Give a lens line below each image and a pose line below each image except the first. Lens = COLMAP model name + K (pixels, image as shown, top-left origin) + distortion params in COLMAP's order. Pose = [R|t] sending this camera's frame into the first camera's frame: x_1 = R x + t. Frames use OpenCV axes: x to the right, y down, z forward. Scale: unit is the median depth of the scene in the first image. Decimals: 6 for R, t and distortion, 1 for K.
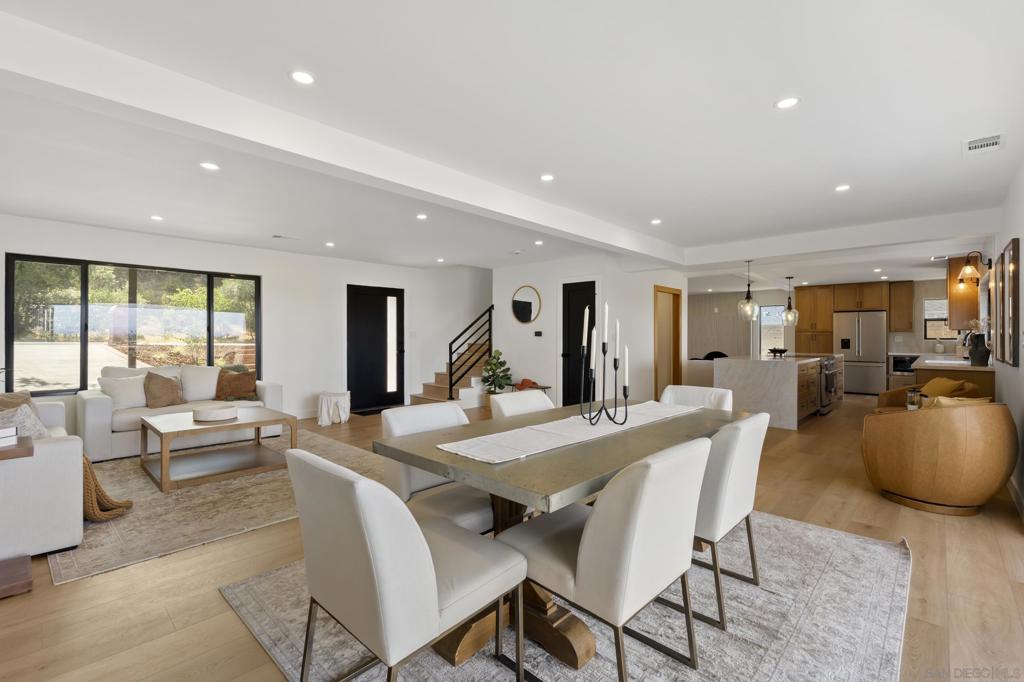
lens RADIAL K [[458.9, 0, 512.0], [0, 458.9, 341.0], [0, 0, 1]] dist [-0.003416, -0.000543]
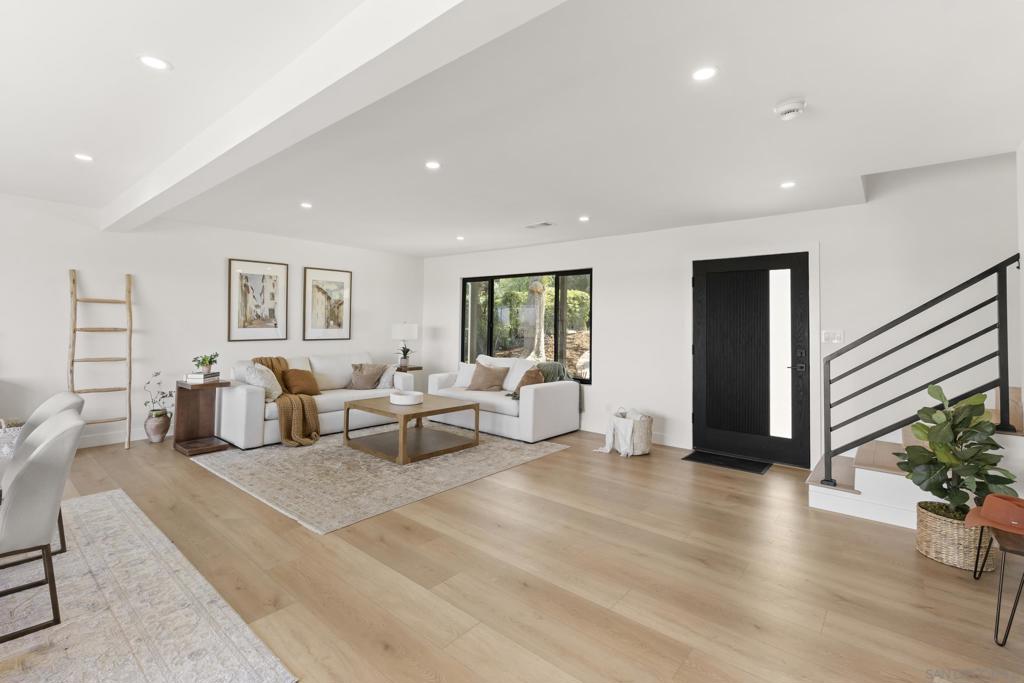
lens RADIAL K [[460.0, 0, 507.8], [0, 460.0, 312.3], [0, 0, 1]] dist [-0.001621, -0.000406]
pose [[0.054781, -0.032348, -0.997974, 0.293355], [-0.024316, 0.999135, -0.033720, -0.017281], [0.998202, 0.026114, 0.053947, 0.662203]]
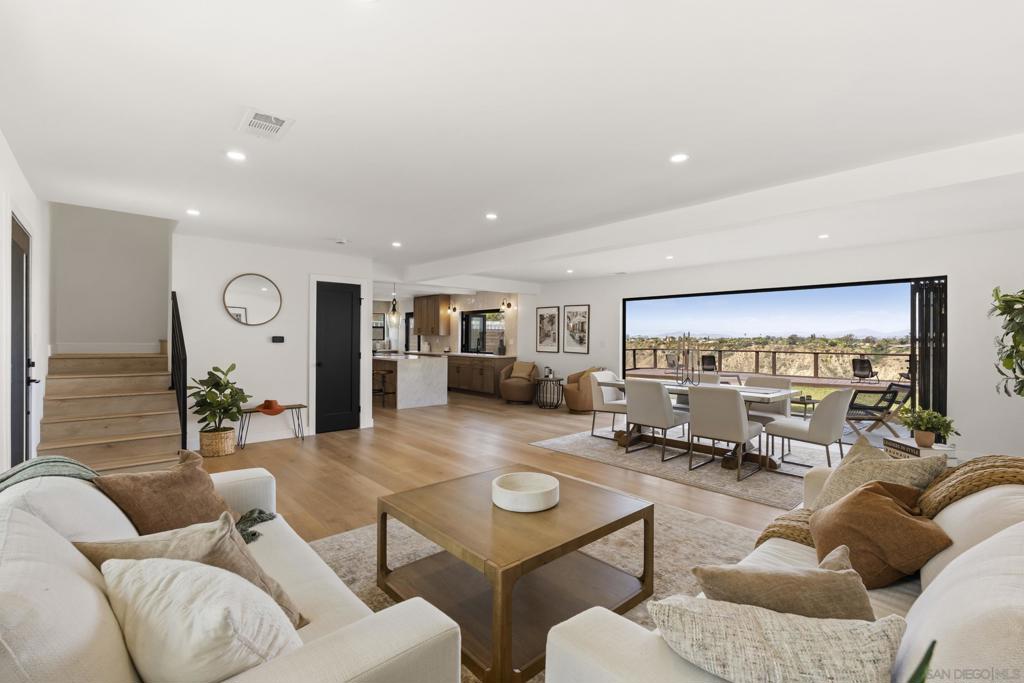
lens RADIAL K [[458.9, 0, 512.0], [0, 458.9, 341.5], [0, 0, 1]] dist [-0.003416, -0.000543]
pose [[0.086683, -0.013462, 0.996145, -0.684500], [0.002636, 0.999908, 0.013284, -0.022392], [-0.996232, 0.001475, 0.086710, 0.535877]]
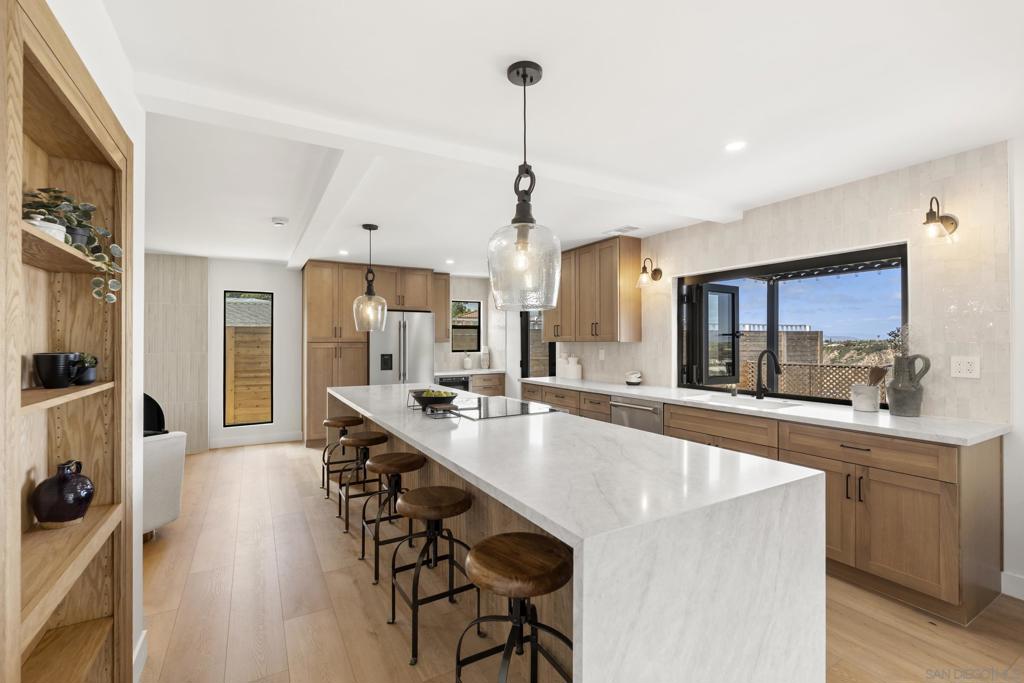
lens RADIAL K [[453.0, 0, 511.7], [0, 453.0, 344.5], [0, 0, 1]] dist [-0.000770, 0.000268]
pose [[0.286865, -0.010591, 0.957912, 0.252810], [0.011882, 0.999901, 0.007497, -0.026379], [-0.957897, 0.009231, 0.286962, 0.883721]]
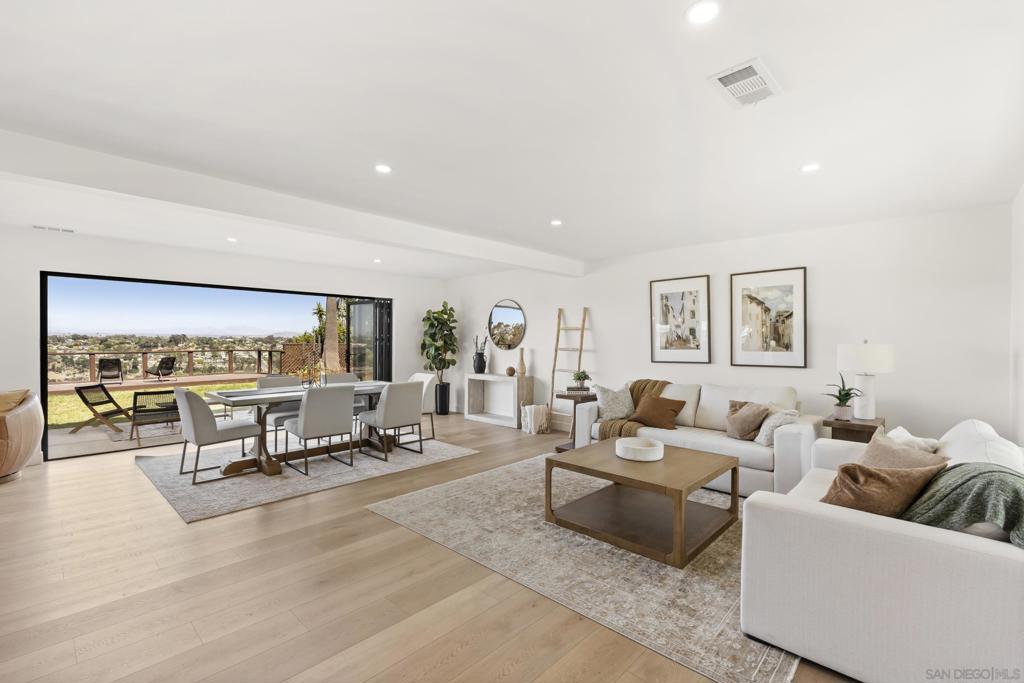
lens RADIAL K [[458.9, 0, 512.0], [0, 458.9, 341.5], [0, 0, 1]] dist [-0.003416, -0.000543]
pose [[-0.999932, -0.011579, 0.001528, -0.244878], [-0.011563, 0.999884, 0.009879, -0.023474], [-0.001642, 0.009860, -0.999950, 1.008721]]
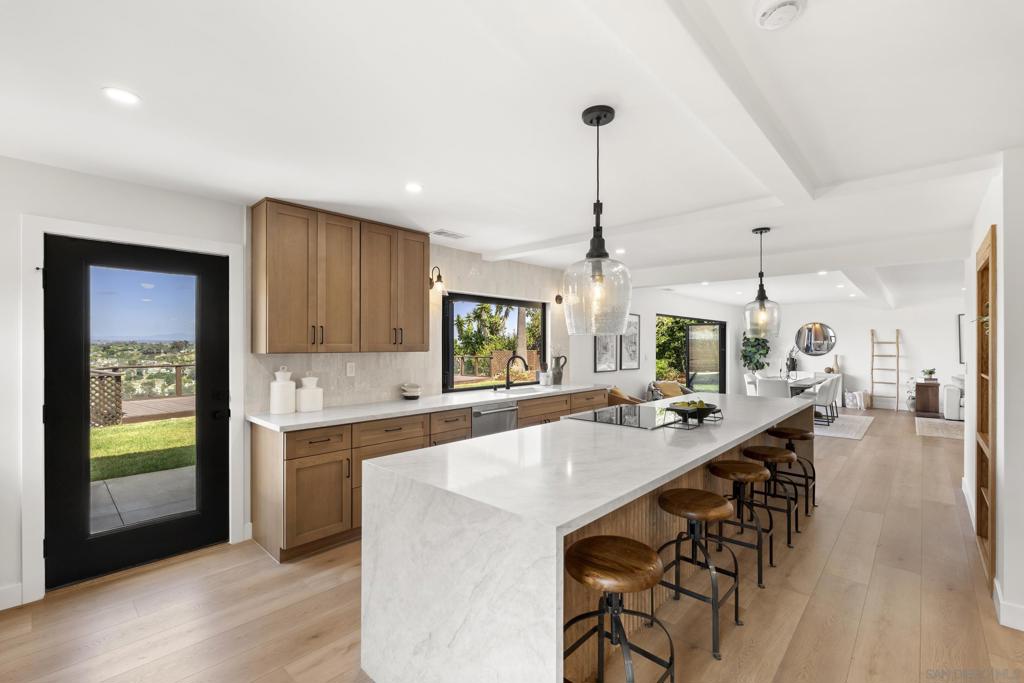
lens RADIAL K [[453.0, 0, 511.7], [0, 453.0, 344.5], [0, 0, 1]] dist [-0.000770, 0.000268]
pose [[-0.999695, -0.006309, -0.023865, 0.779513], [-0.006469, 0.999957, 0.006650, -0.036287], [0.023822, 0.006802, -0.999693, 1.459754]]
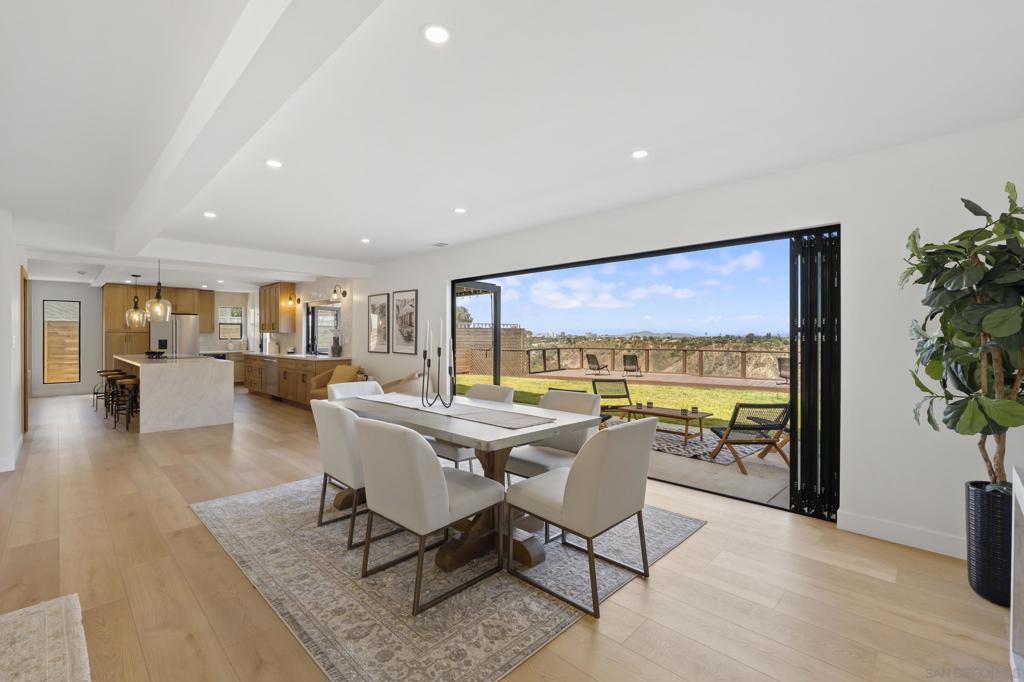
lens RADIAL K [[453.0, 0, 511.7], [0, 453.0, 344.0], [0, 0, 1]] dist [-0.000770, 0.000268]
pose [[0.022847, -0.019187, 0.999555, -0.376206], [0.007457, 0.999791, 0.019021, -0.011165], [-0.999711, 0.007019, 0.022985, 0.246806]]
